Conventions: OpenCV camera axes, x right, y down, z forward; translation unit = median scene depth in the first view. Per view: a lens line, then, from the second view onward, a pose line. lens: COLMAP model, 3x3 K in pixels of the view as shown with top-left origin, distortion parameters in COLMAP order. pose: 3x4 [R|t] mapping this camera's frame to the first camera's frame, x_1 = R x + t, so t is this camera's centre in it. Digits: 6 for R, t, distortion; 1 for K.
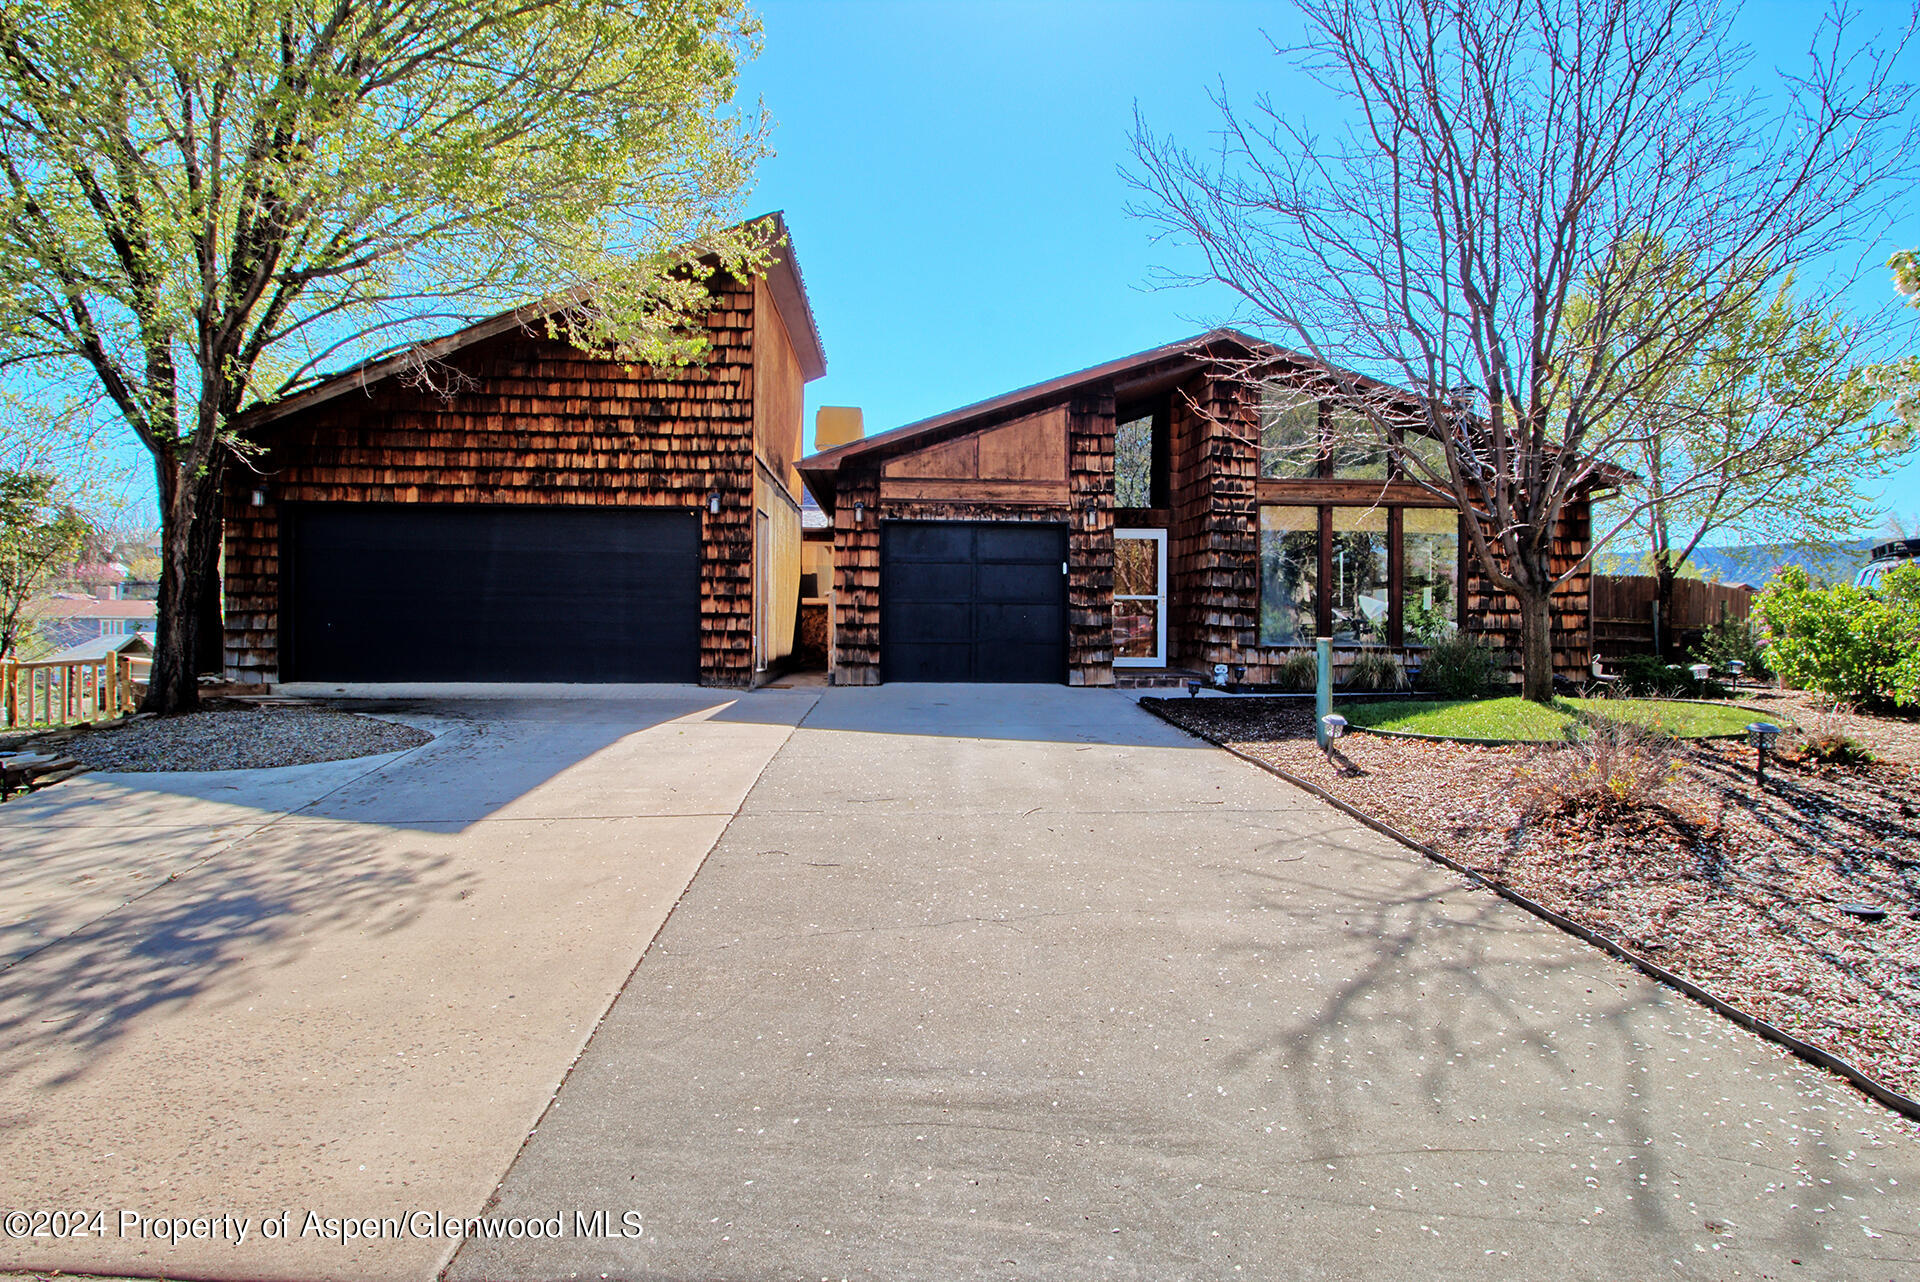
lens RADIAL K [[950.3, 0, 960.0], [0, 950.3, 641.0], [0, 0, 1]] dist [0.000480, -0.000053]
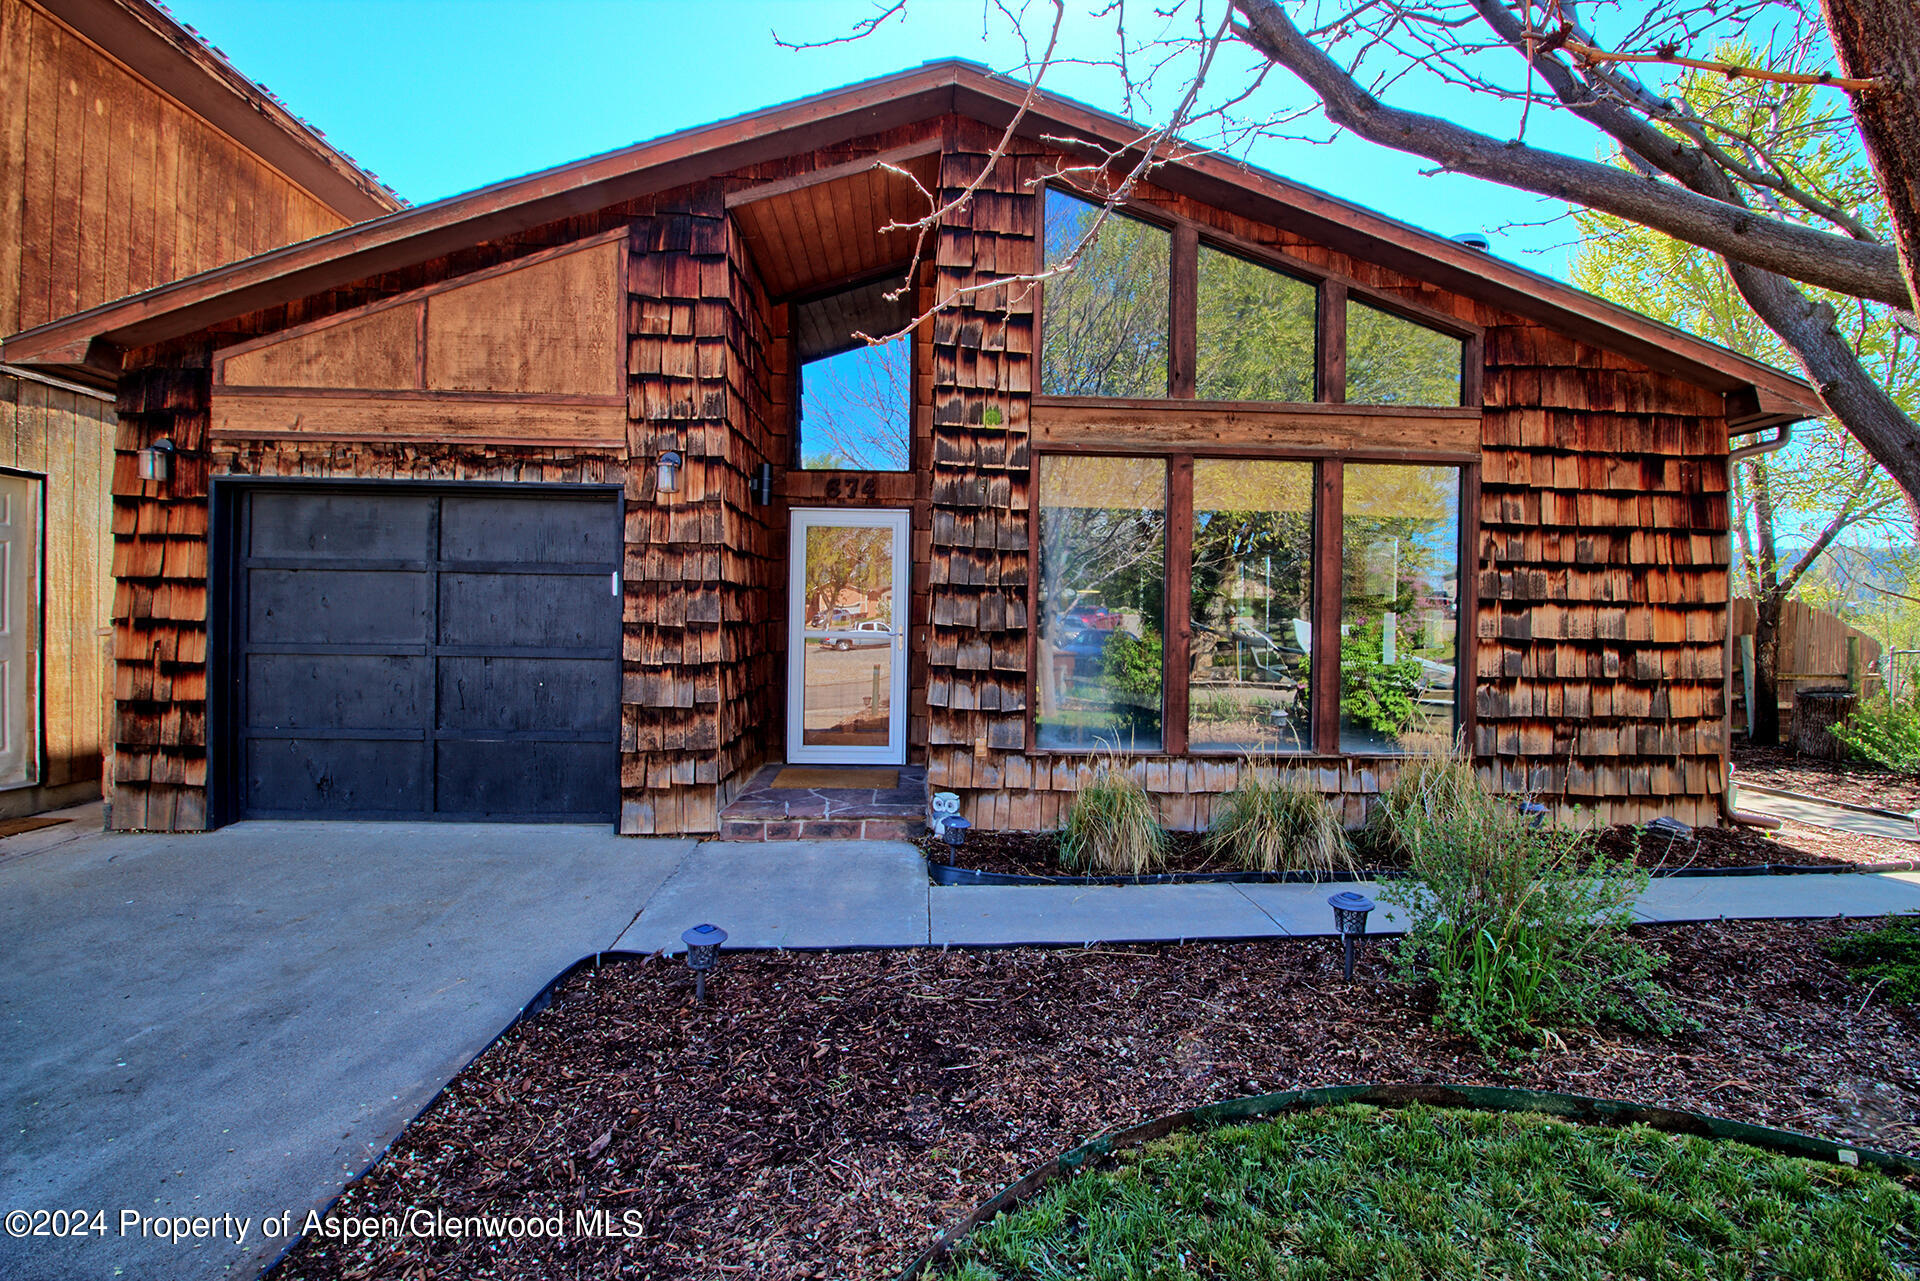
lens RADIAL K [[836.2, 0, 960.0], [0, 836.2, 640.5], [0, 0, 1]] dist [-0.005163, -0.000861]
pose [[0.999897, 0.009087, -0.011084, 0.284867], [-0.008934, 0.999865, 0.013775, -0.055822], [0.011207, -0.013675, 0.999844, 0.589356]]
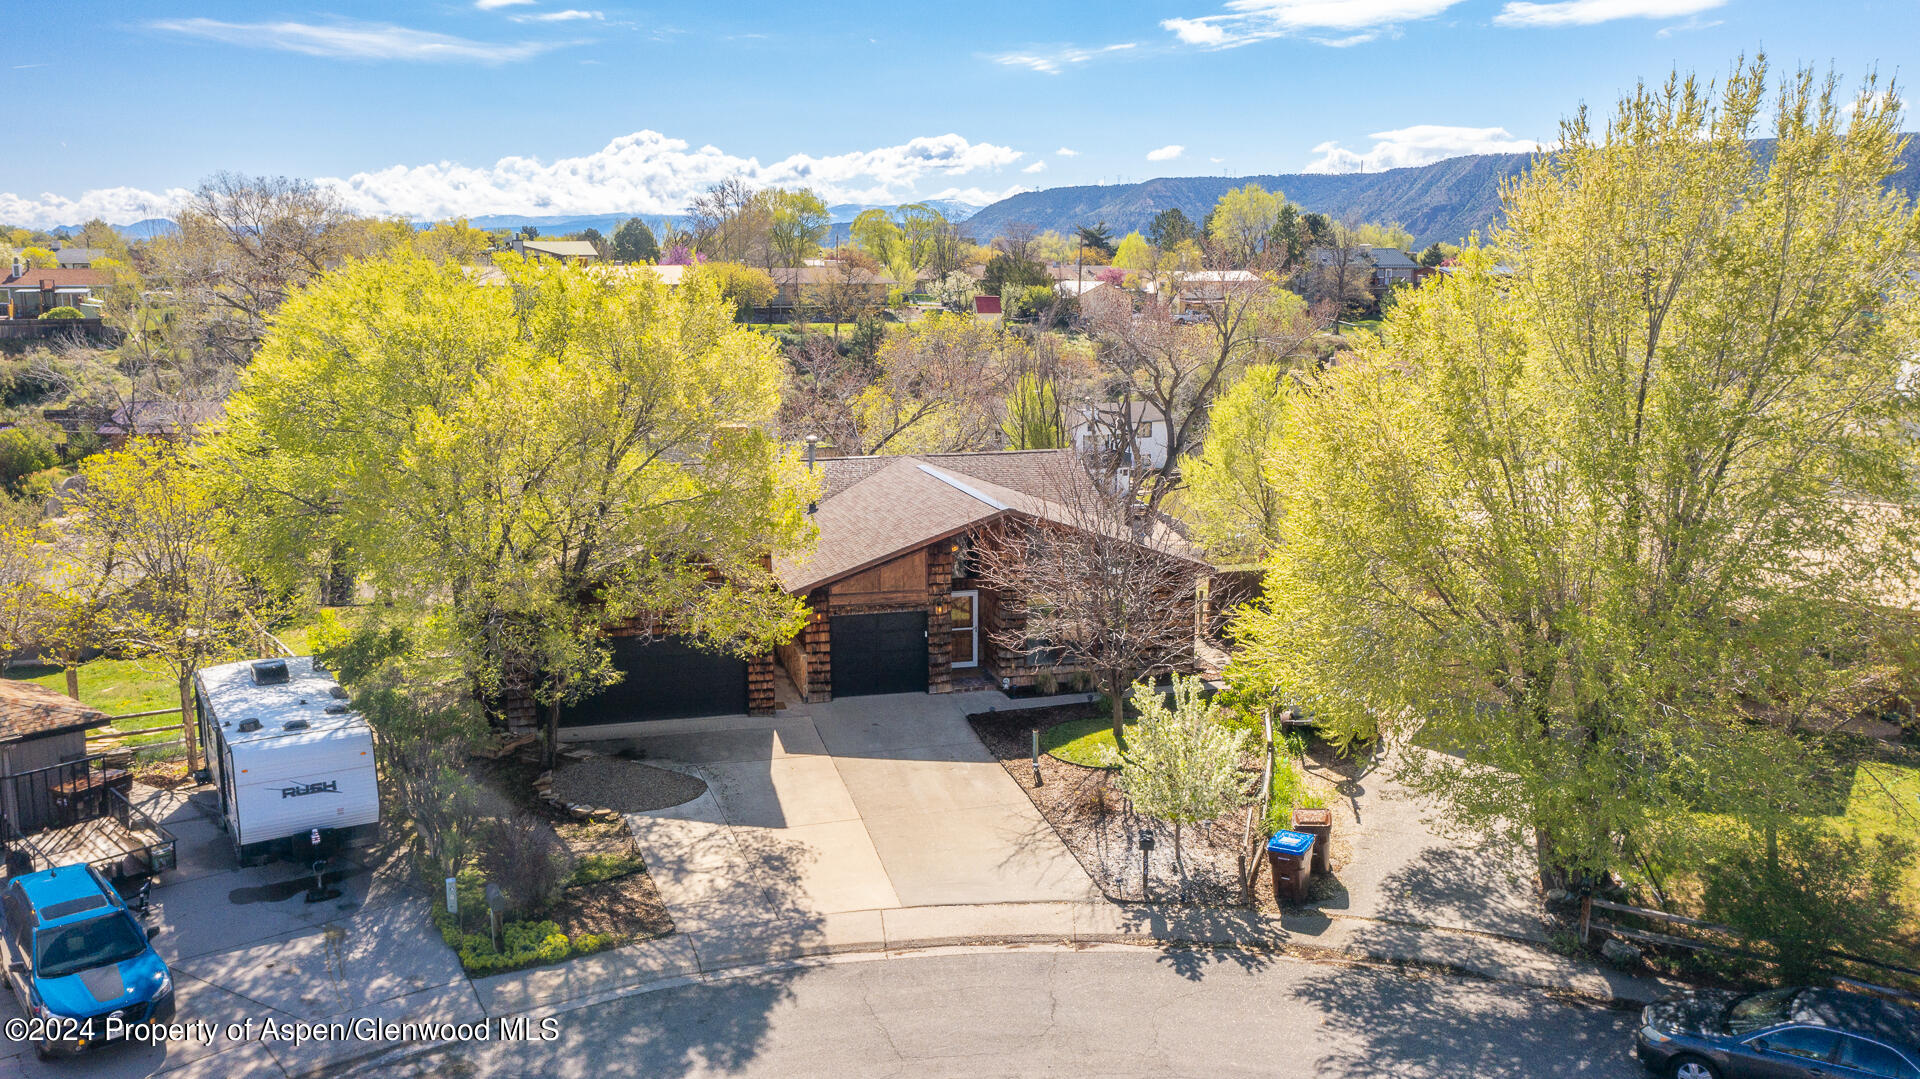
lens RADIAL K [[1544.5, 0, 960.0], [0, 1544.5, 539.5], [0, 0, 1]] dist [-0.009770, 0.010091]
pose [[0.979097, -0.044282, 0.198515, -0.426089], [0.007487, 0.983197, 0.182394, -0.822796], [-0.203256, -0.177095, 0.962977, -1.944231]]
